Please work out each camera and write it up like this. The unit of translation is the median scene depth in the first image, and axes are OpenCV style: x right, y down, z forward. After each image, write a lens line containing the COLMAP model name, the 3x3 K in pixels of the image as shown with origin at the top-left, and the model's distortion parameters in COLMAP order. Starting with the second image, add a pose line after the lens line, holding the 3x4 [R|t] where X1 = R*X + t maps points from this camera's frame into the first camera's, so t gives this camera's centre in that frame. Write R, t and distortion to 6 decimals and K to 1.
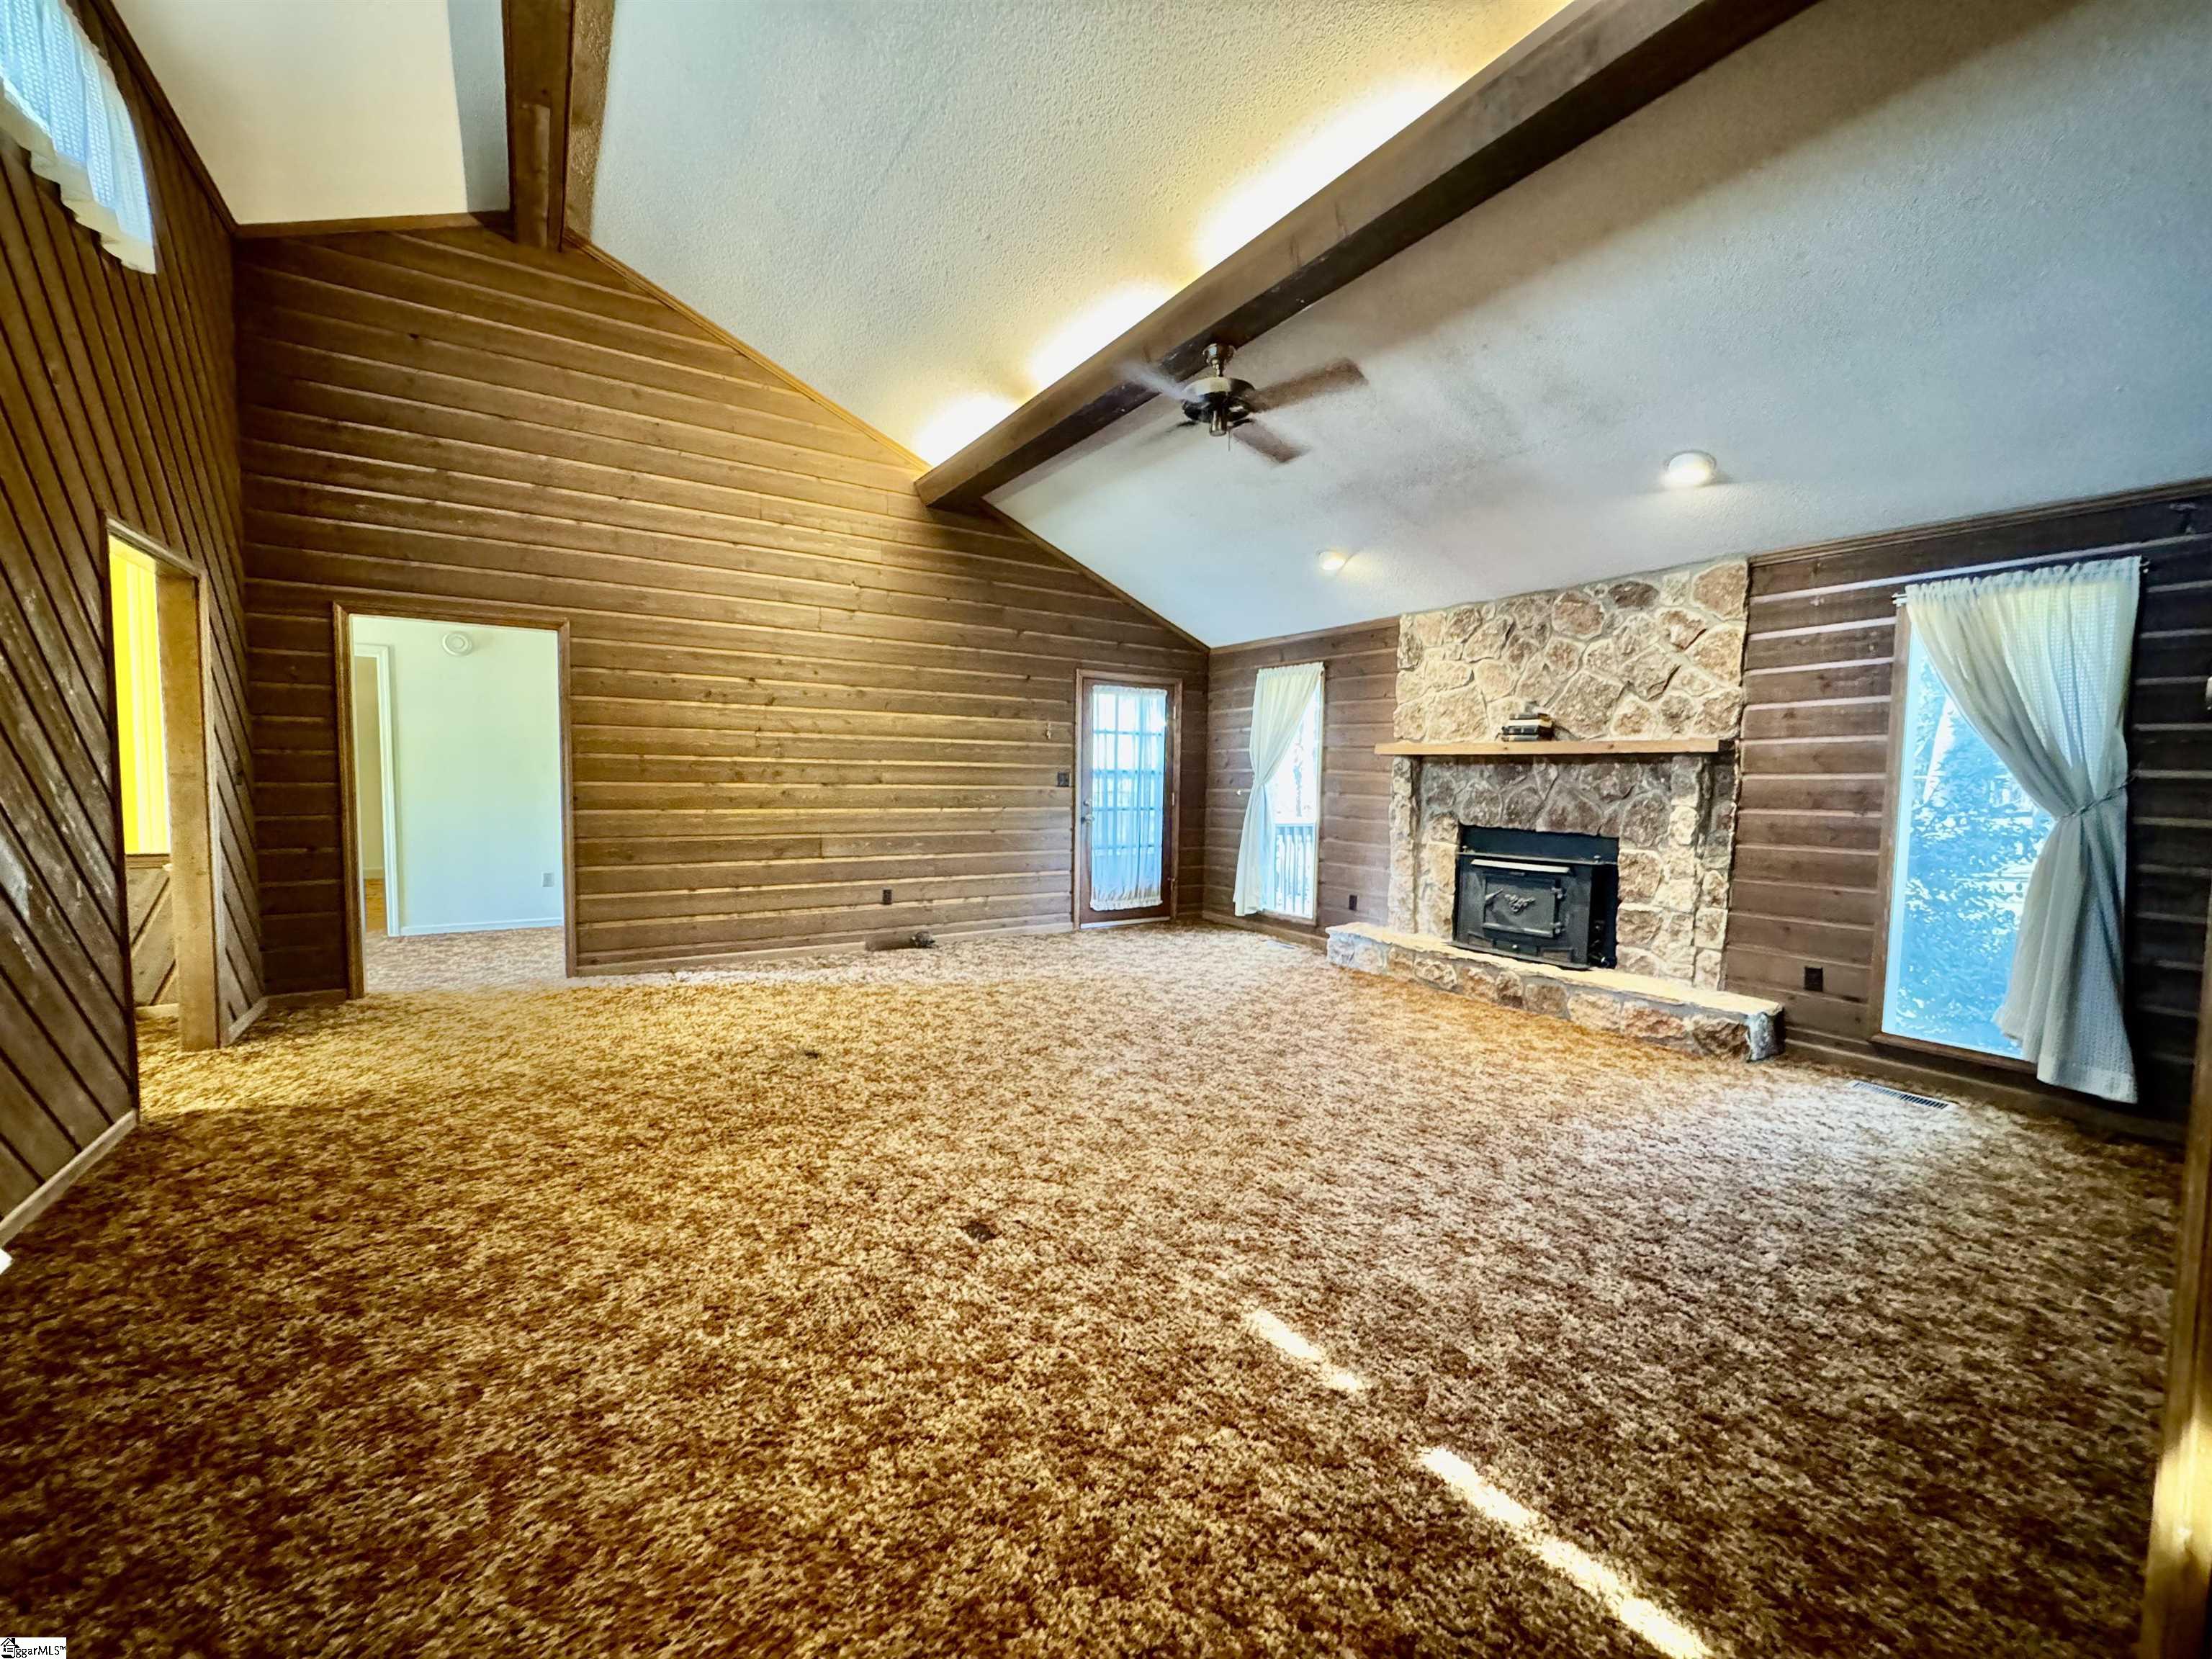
lens RADIAL K [[879.5, 0, 1106.0], [0, 879.5, 829.5], [0, 0, 1]] dist [0.001678, 0.000178]
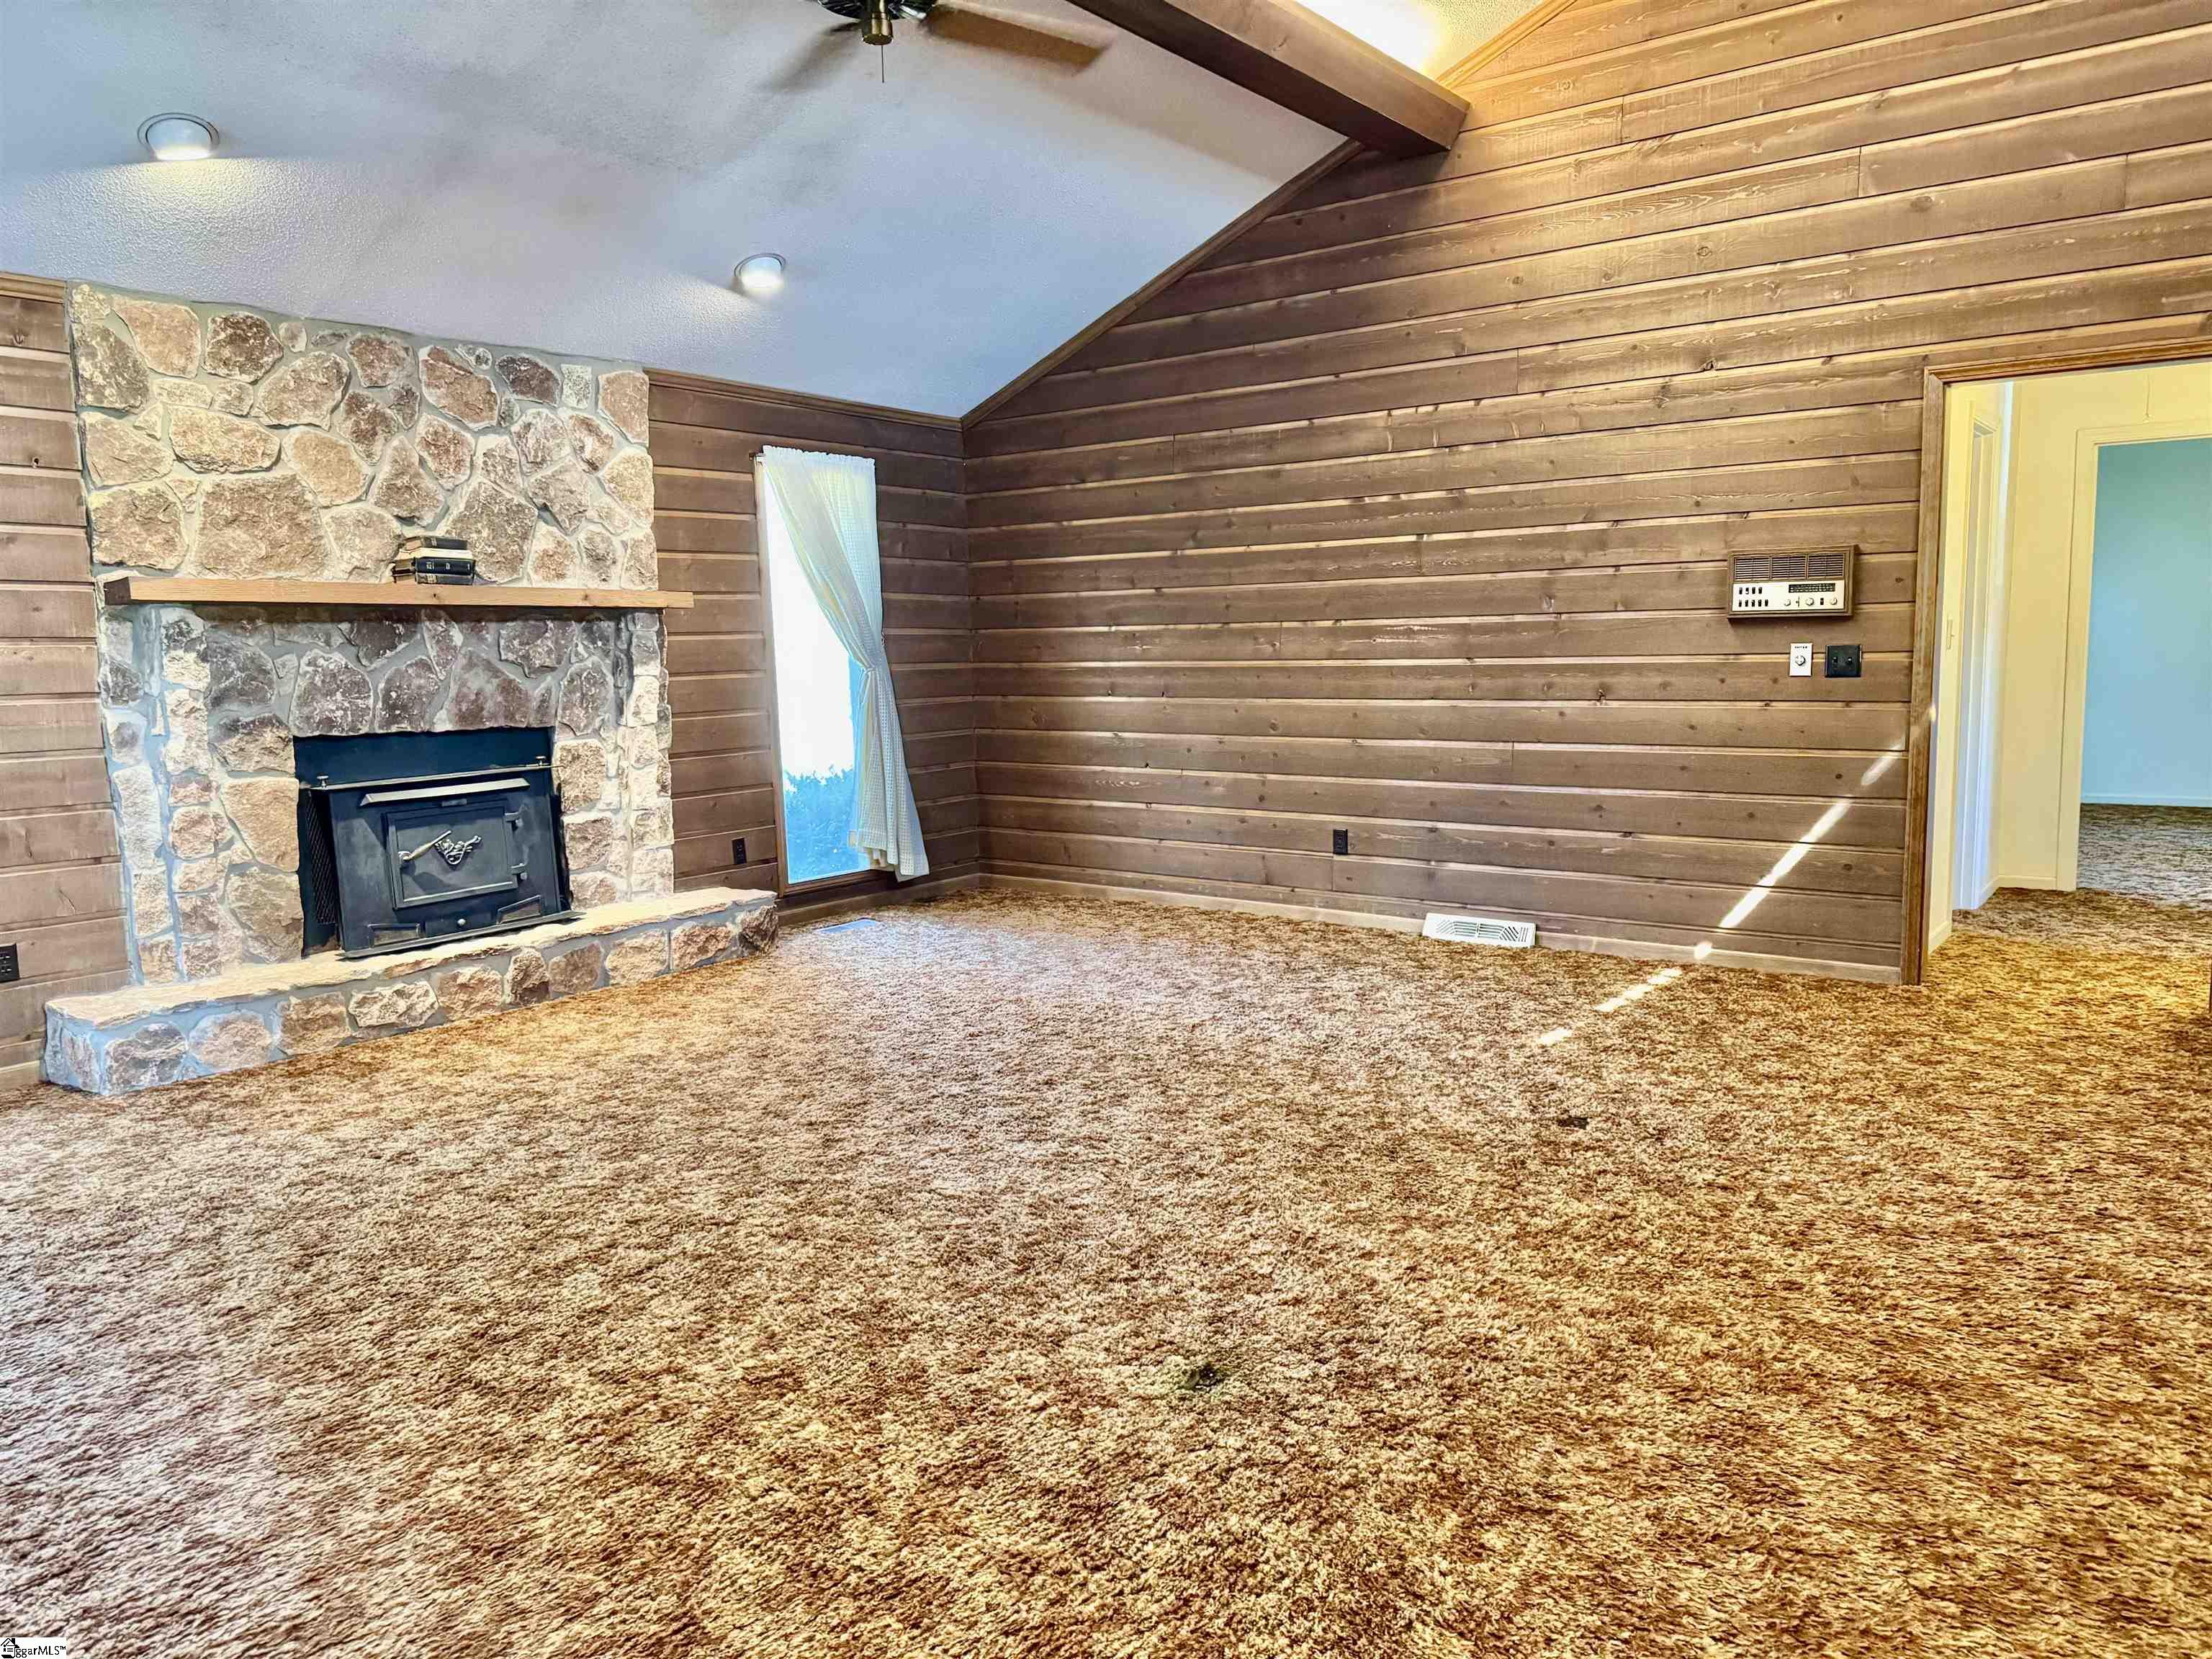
lens RADIAL K [[1548.6, 0, 1106.0], [0, 1548.6, 829.5], [0, 0, 1]] dist [0.049939, -0.065892]
pose [[-0.342606, -0.120501, 0.931719, -0.748151], [0.077574, 0.984725, 0.155881, -0.069569], [-0.936271, 0.125683, -0.328025, 1.003281]]
